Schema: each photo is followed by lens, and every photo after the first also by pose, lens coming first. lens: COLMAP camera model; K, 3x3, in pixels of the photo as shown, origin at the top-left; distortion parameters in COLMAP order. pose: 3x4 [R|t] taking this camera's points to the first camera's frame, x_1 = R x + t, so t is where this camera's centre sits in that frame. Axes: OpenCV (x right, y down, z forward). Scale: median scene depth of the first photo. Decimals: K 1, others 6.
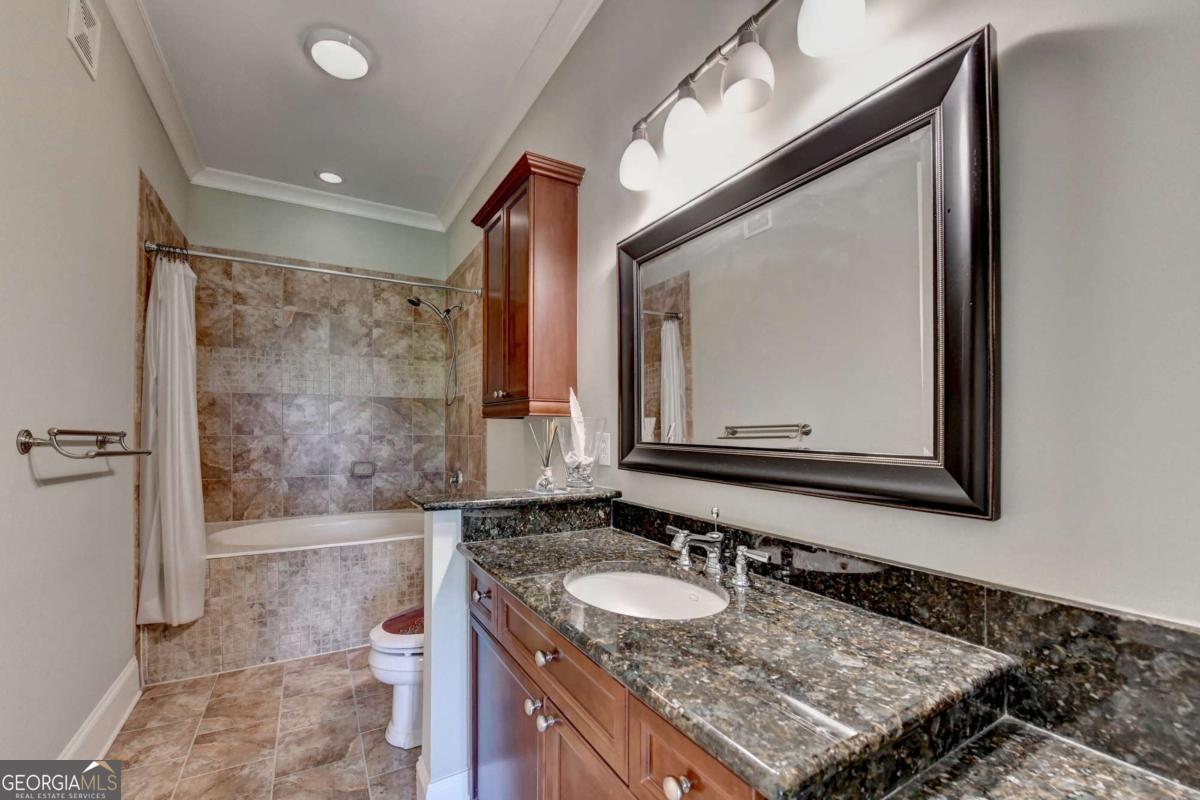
lens RADIAL K [[497.5, 0, 598.9], [0, 497.5, 434.7], [0, 0, 1]] dist [-0.022409, -0.000043]
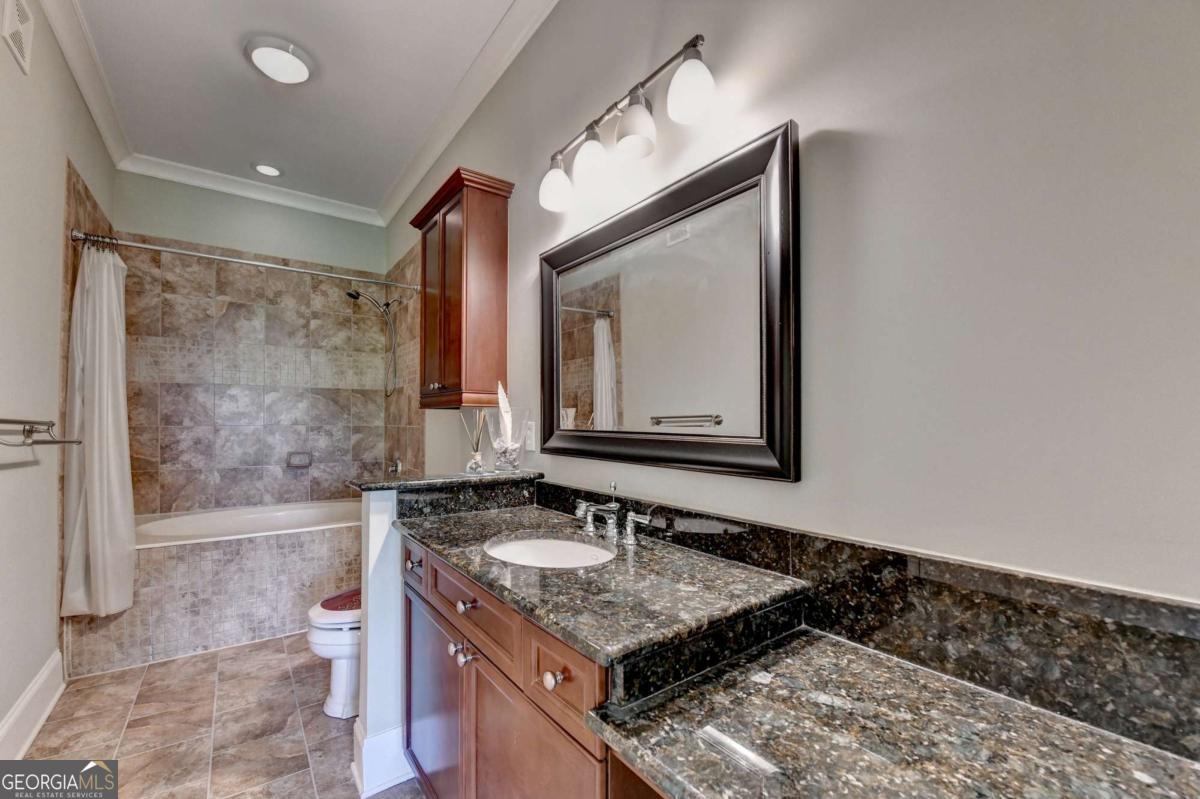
lens RADIAL K [[491.5, 0, 597.9], [0, 491.5, 421.0], [0, 0, 1]] dist [-0.021947, -0.000071]
pose [[0.994188, -0.000551, 0.107655, 0.020653], [0.001696, 0.999943, -0.010547, 0.003062], [-0.107643, 0.010668, 0.994132, -0.054296]]
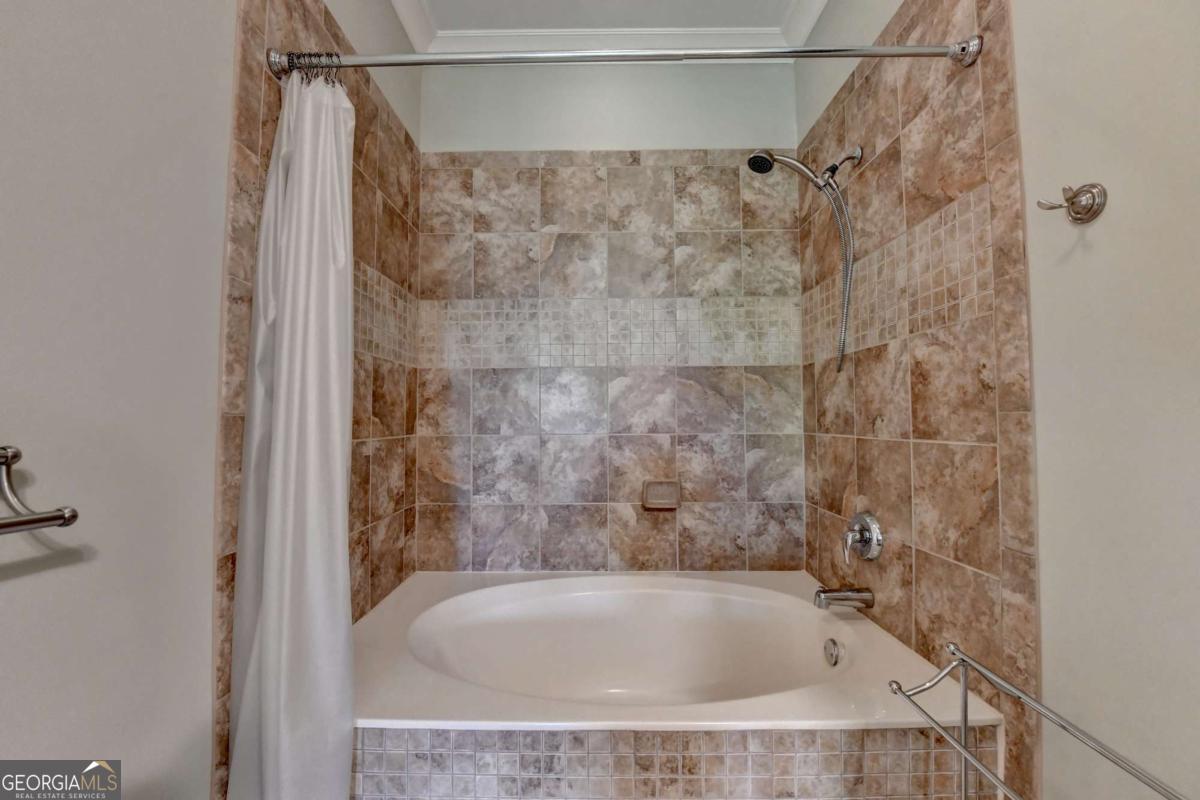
lens RADIAL K [[491.5, 0, 597.9], [0, 491.5, 421.5], [0, 0, 1]] dist [-0.021947, -0.000071]
pose [[0.857335, -0.019973, -0.514371, -0.284264], [0.003863, 0.999468, -0.032370, 0.004609], [0.514744, 0.025765, 0.856956, 0.548470]]
